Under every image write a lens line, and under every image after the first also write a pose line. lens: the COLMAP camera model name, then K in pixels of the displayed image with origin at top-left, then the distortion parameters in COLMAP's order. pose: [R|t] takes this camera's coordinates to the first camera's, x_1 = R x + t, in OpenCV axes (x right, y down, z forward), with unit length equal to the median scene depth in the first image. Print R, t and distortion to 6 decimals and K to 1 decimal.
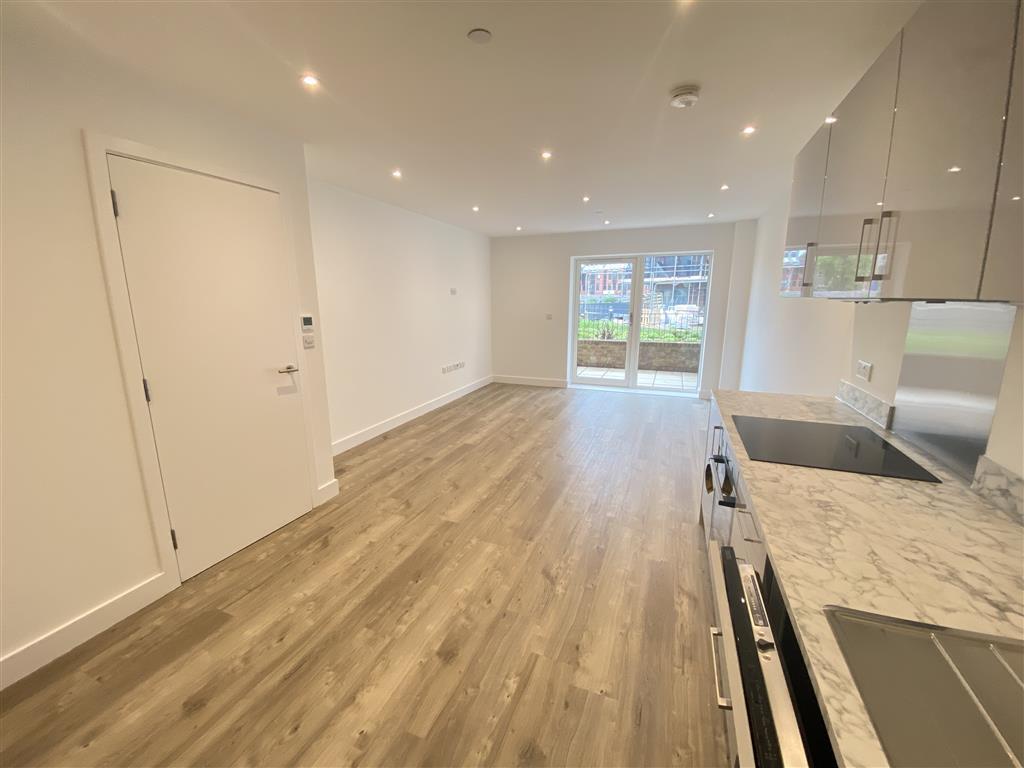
lens RADIAL K [[411.6, 0, 512.0], [0, 411.6, 384.0], [0, 0, 1]] dist [-0.001313, -0.000284]
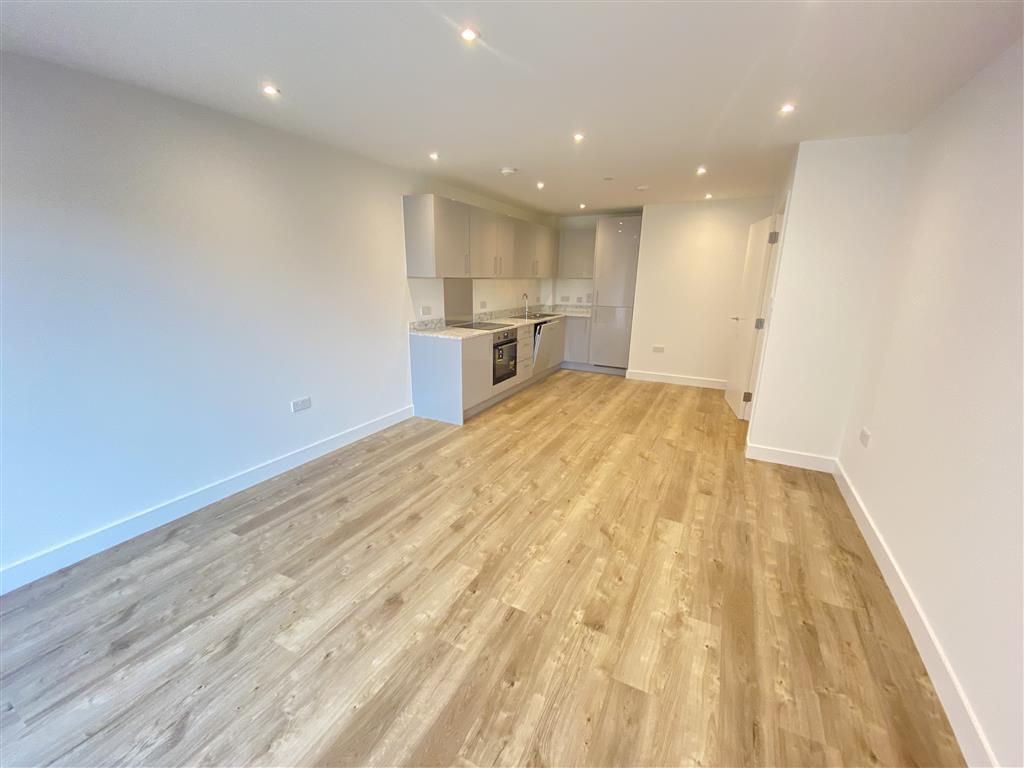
lens RADIAL K [[411.6, 0, 512.0], [0, 411.6, 384.0], [0, 0, 1]] dist [-0.001313, -0.000284]
pose [[-0.994596, -0.031319, 0.098983, 0.100926], [0.016516, 0.893541, 0.448678, -0.402296], [-0.102498, 0.447888, -0.888195, 1.871471]]
